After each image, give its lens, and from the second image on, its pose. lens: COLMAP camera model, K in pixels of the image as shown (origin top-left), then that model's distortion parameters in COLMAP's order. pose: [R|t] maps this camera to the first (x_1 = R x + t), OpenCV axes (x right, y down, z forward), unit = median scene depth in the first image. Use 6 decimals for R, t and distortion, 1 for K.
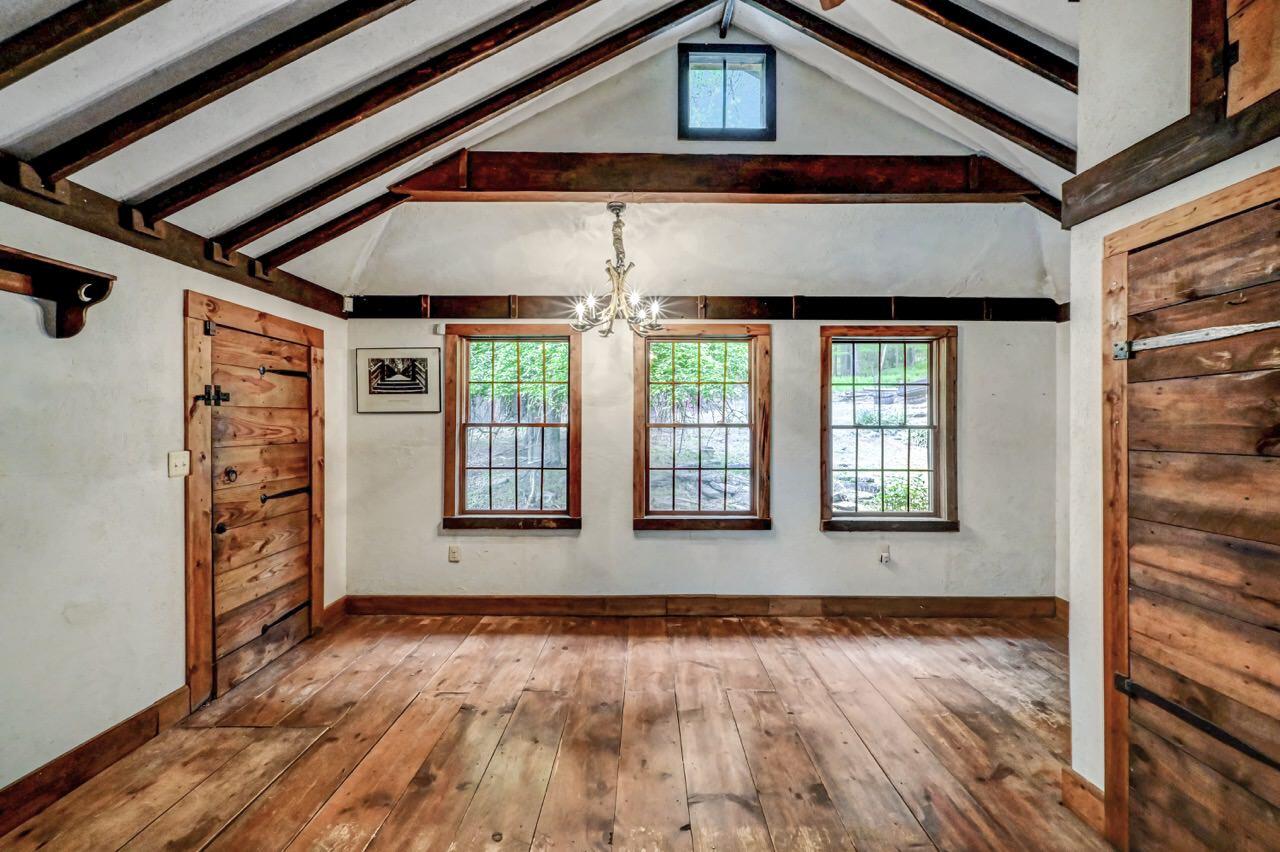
lens RADIAL K [[513.3, 0, 664.4], [0, 513.3, 425.3], [0, 0, 1]] dist [0.000307, -0.000018]
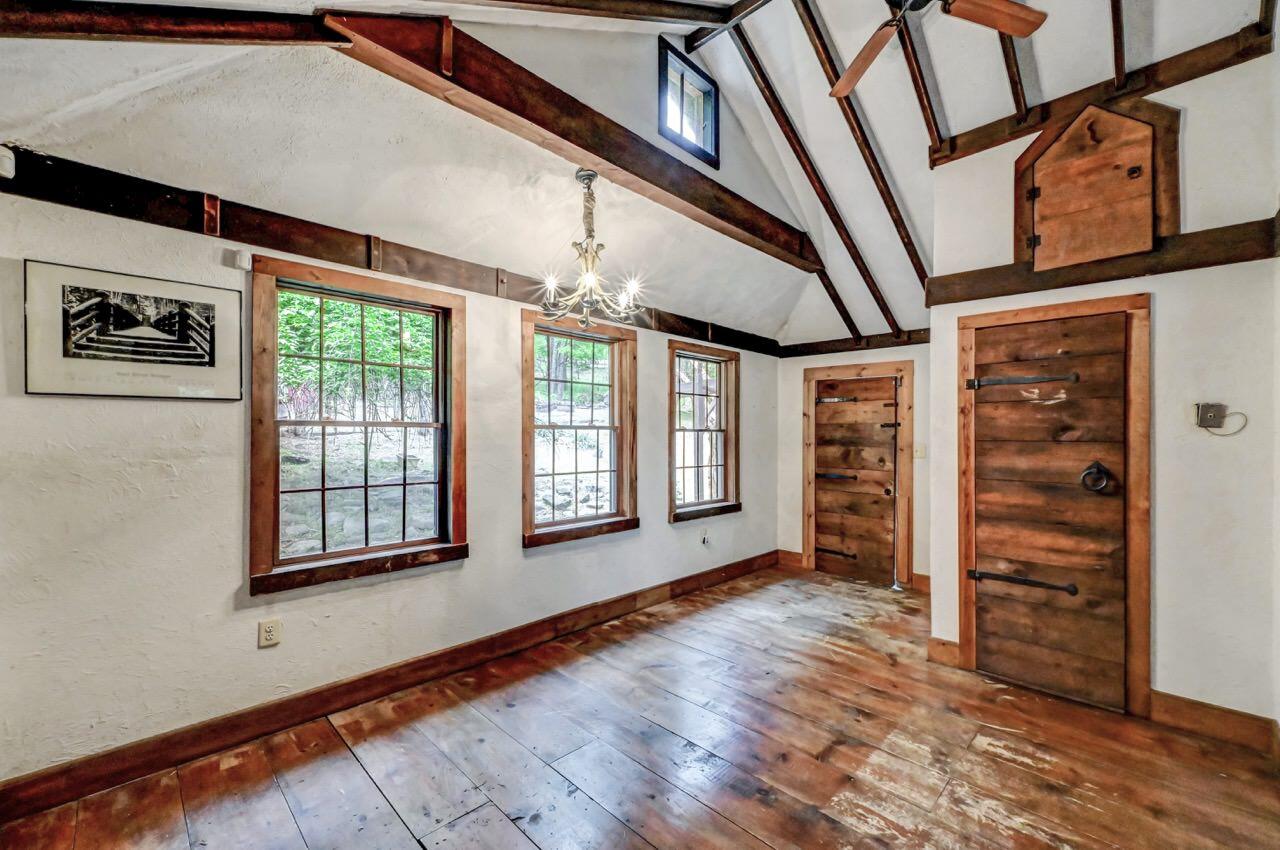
lens RADIAL K [[513.3, 0, 644.6], [0, 513.3, 431.8], [0, 0, 1]] dist [0.000307, -0.000018]
pose [[0.708177, 0.003993, 0.706024, -0.533559], [-0.002045, 0.999991, -0.003603, 0.012049], [-0.706032, 0.001108, 0.708179, 0.256737]]
